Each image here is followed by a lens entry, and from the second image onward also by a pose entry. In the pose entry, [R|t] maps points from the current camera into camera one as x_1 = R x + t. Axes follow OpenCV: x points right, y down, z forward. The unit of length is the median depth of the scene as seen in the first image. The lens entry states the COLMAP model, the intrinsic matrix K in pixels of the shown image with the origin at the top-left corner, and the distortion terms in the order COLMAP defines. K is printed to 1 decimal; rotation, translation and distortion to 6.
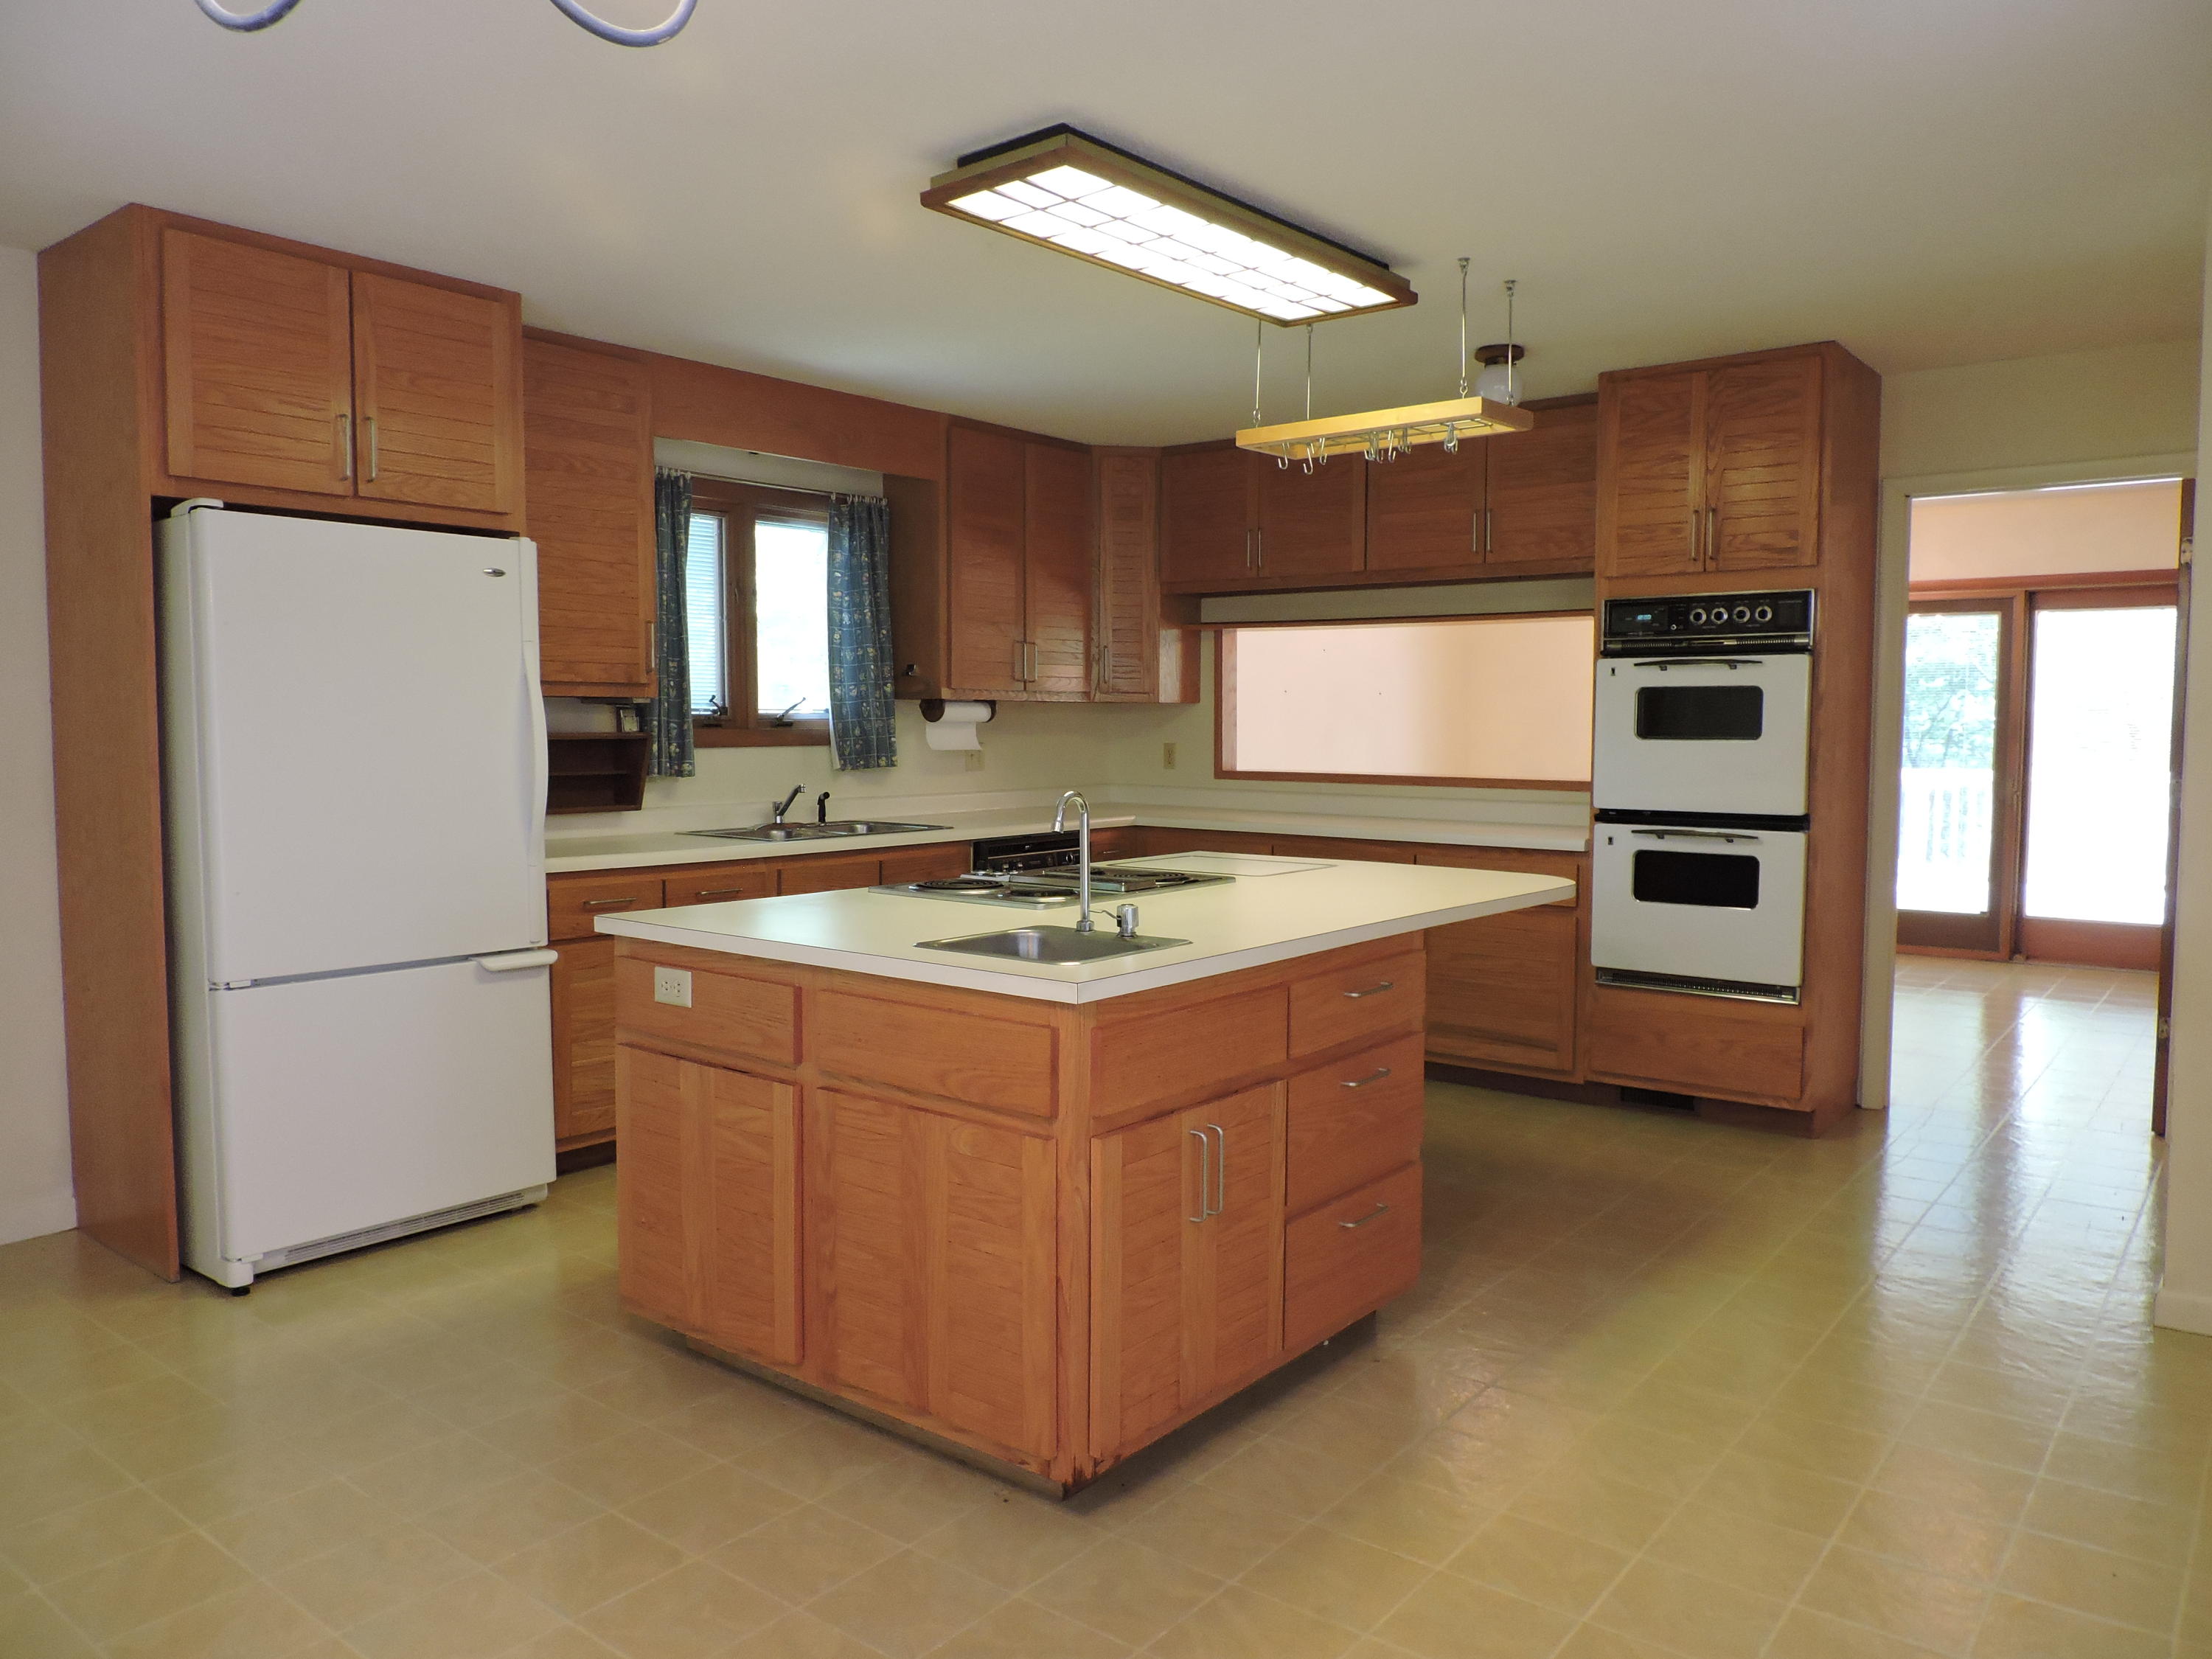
lens RADIAL K [[1567.9, 0, 1109.9], [0, 1567.9, 834.3], [0, 0, 1]] dist [-0.032018, 0.006634]
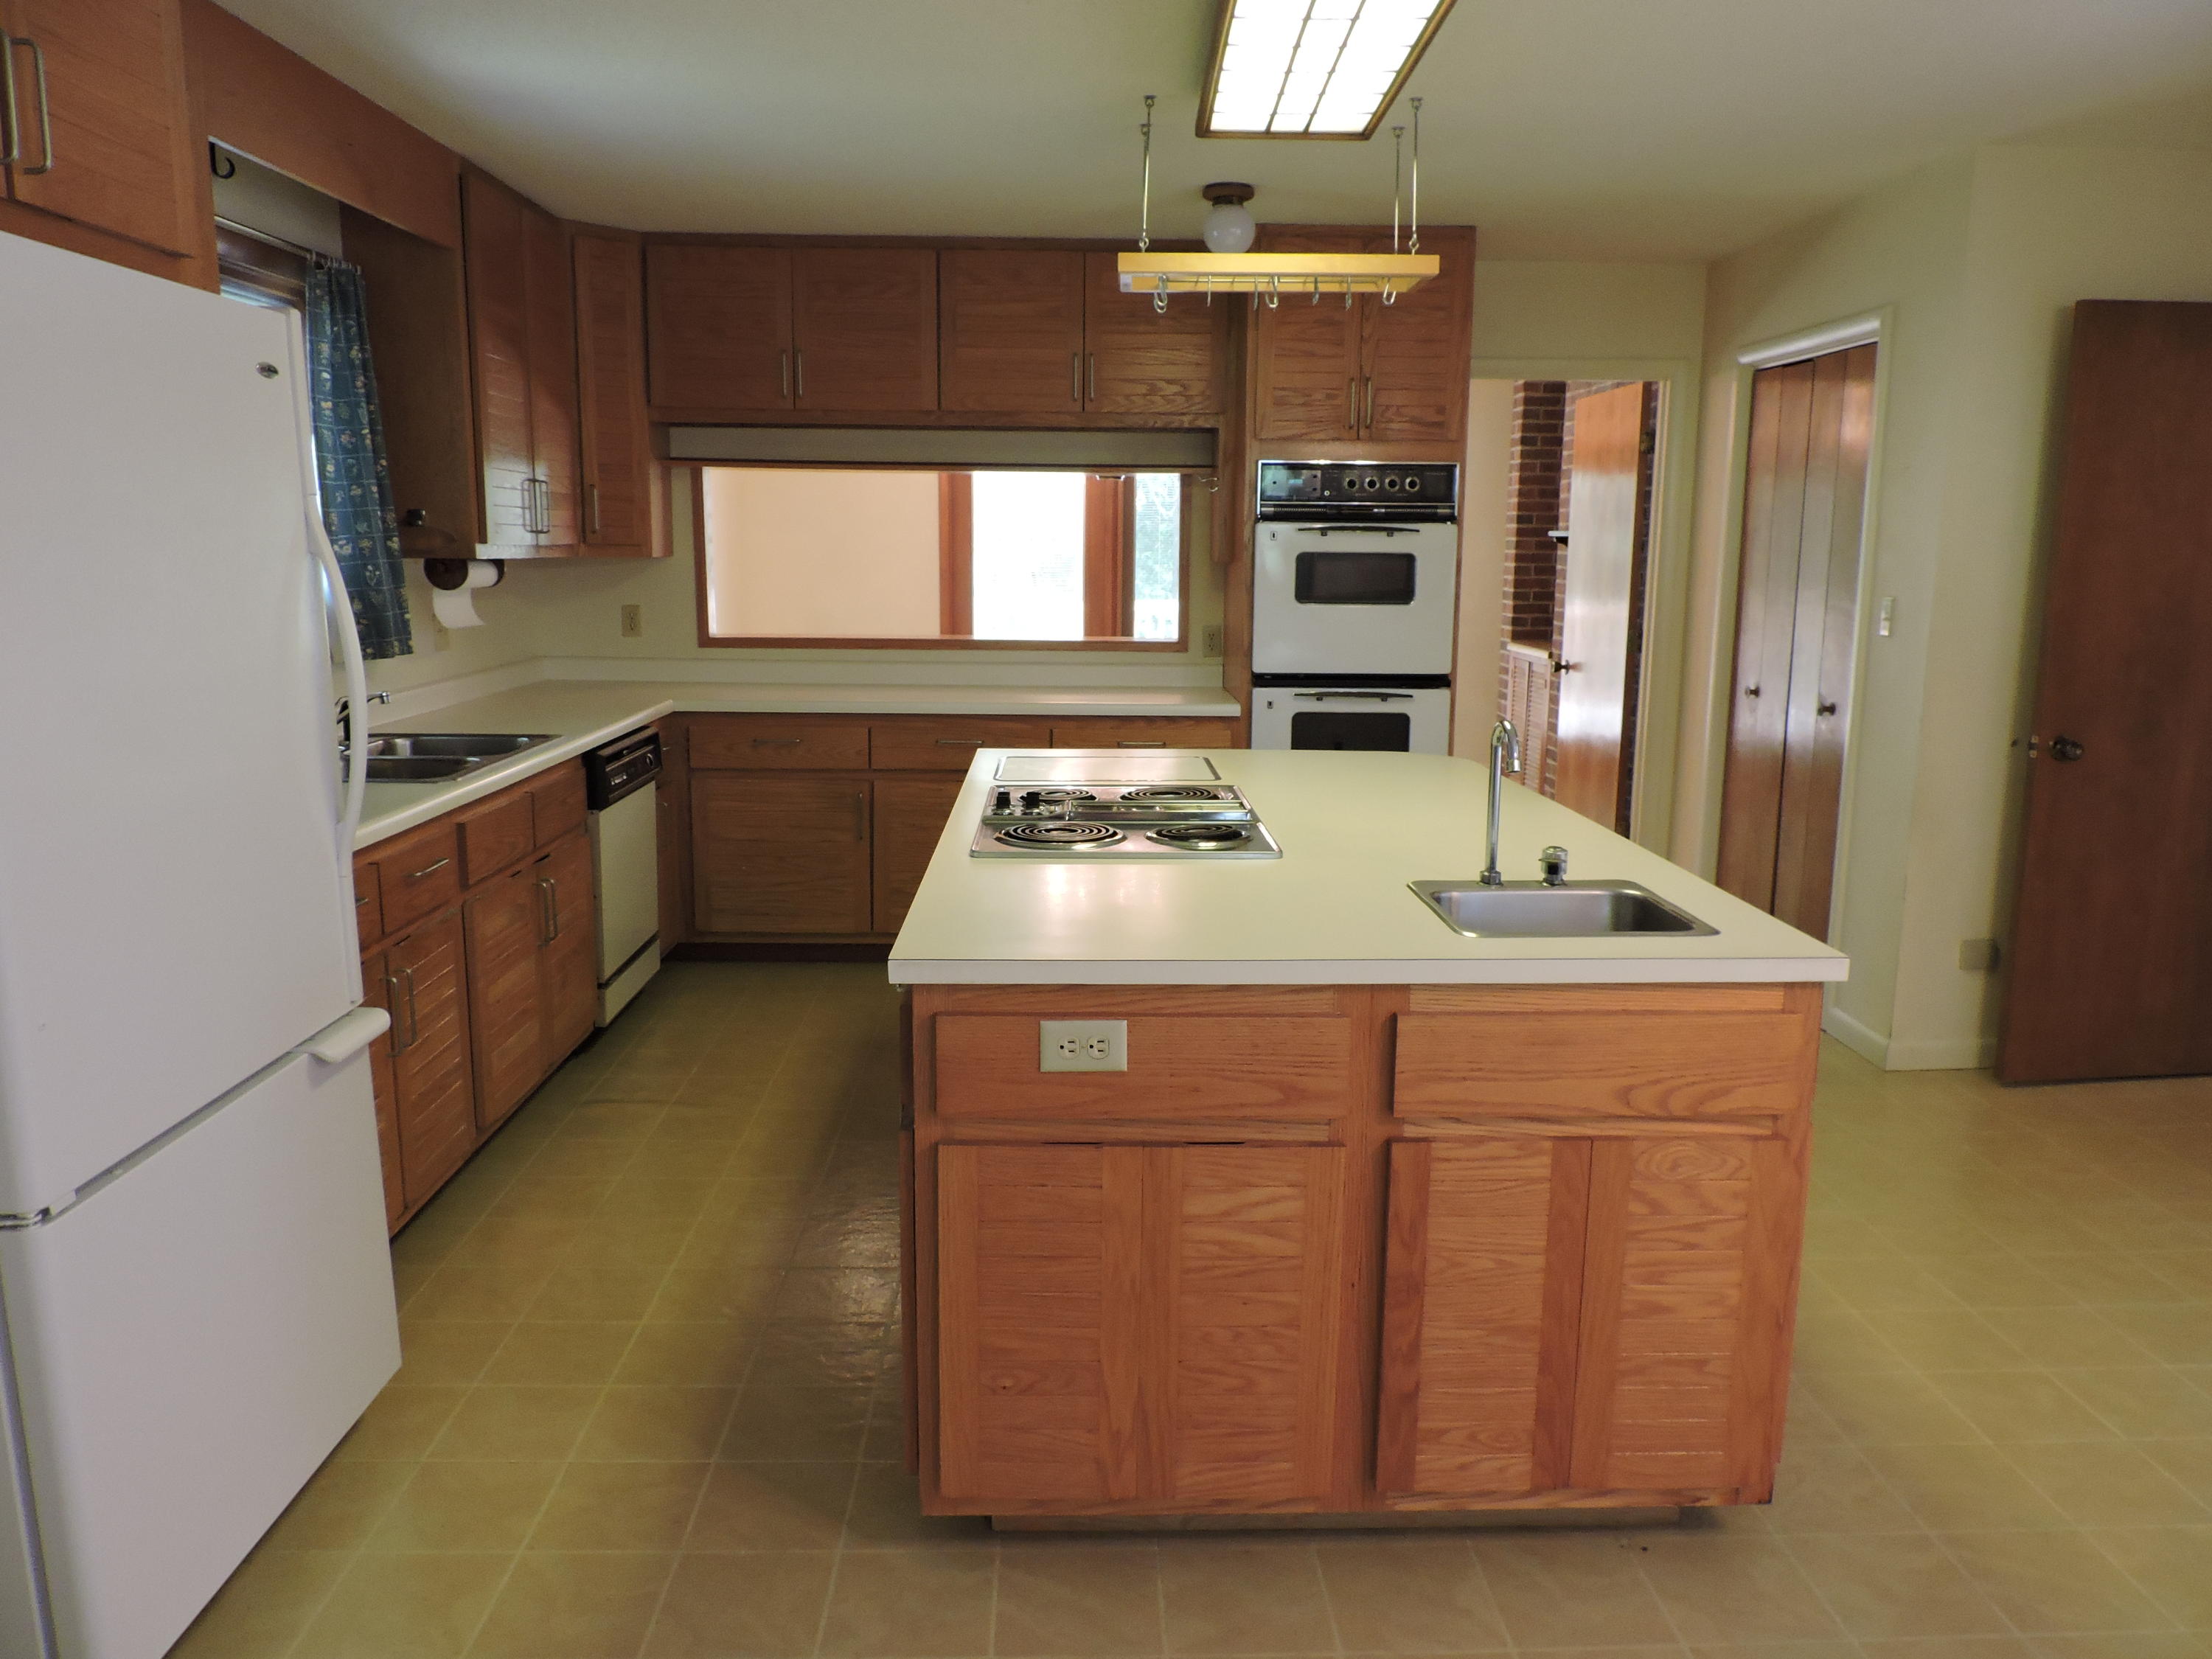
lens RADIAL K [[1567.9, 0, 1105.4], [0, 1567.9, 832.5], [0, 0, 1]] dist [-0.032018, 0.006634]
pose [[0.766412, -0.112319, 0.632454, -0.510488], [0.039228, 0.990940, 0.128446, -0.059862], [-0.641151, -0.073633, 0.763874, 0.354353]]
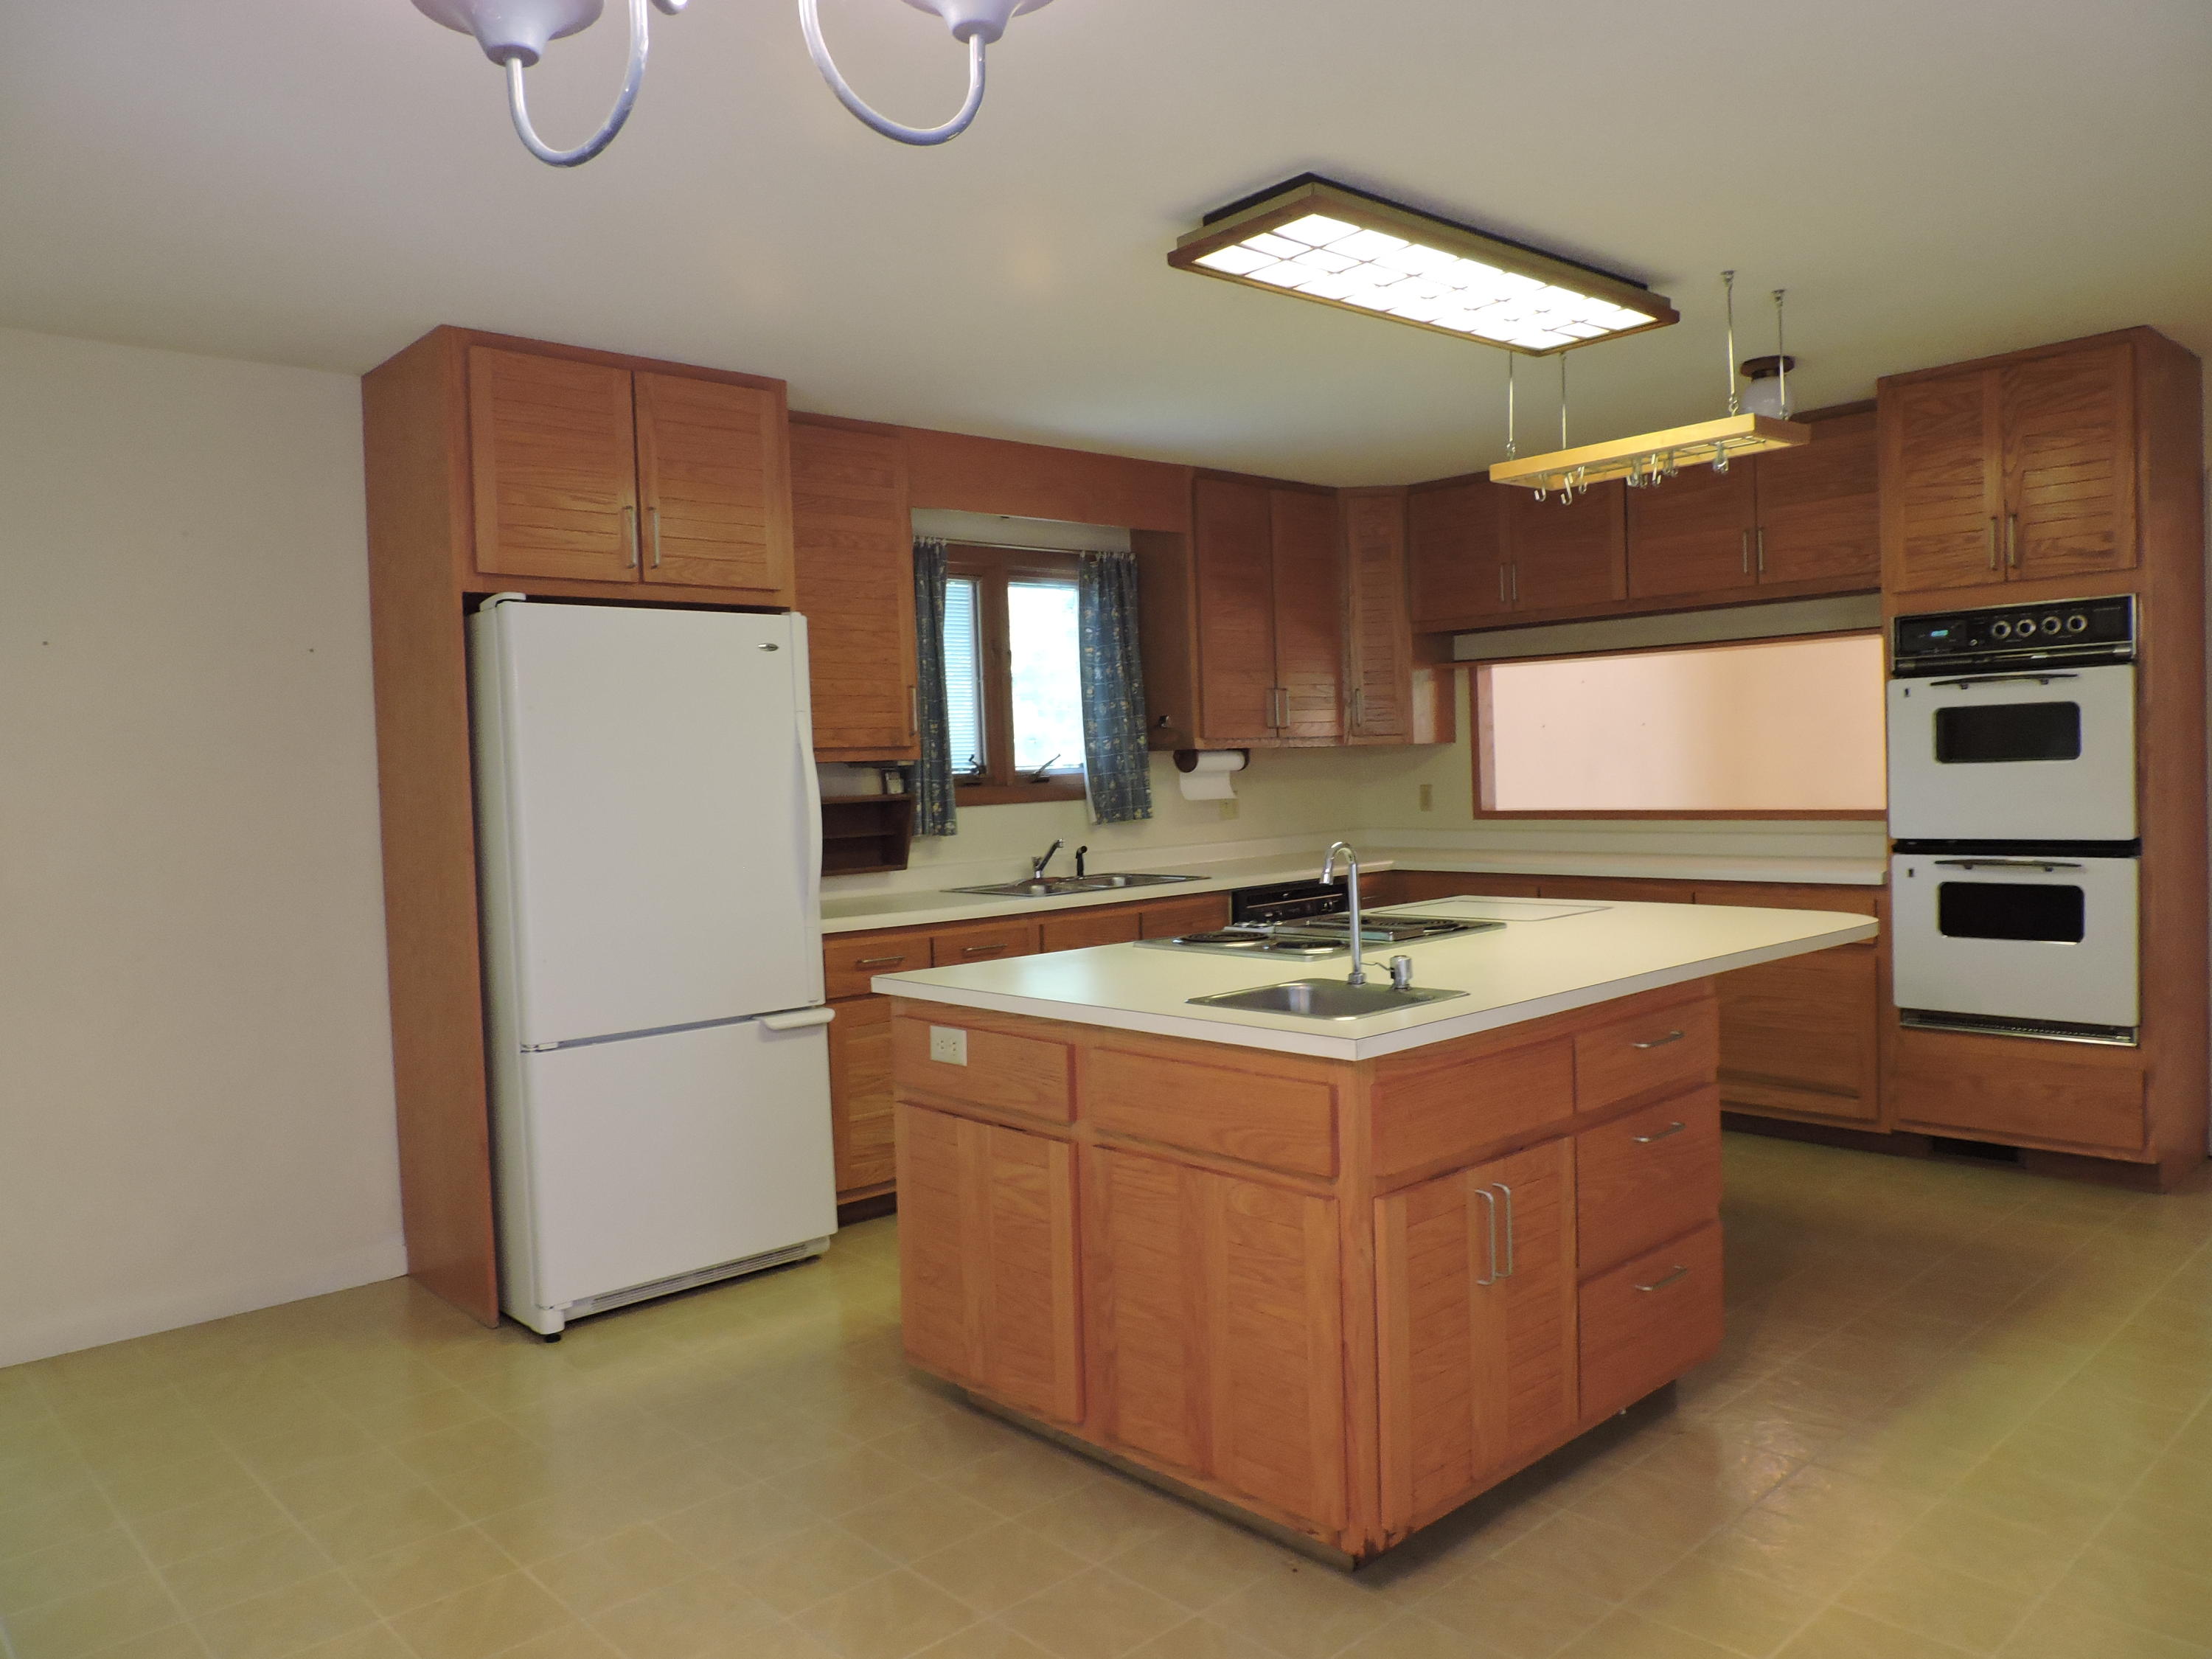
lens RADIAL K [[1567.9, 0, 1104.2], [0, 1567.9, 833.9], [0, 0, 1]] dist [-0.032018, 0.006634]
pose [[0.986801, -0.031371, -0.158872, -0.009734], [0.026849, 0.999173, -0.030534, -0.004641], [0.159698, 0.025865, 0.986827, 0.004104]]
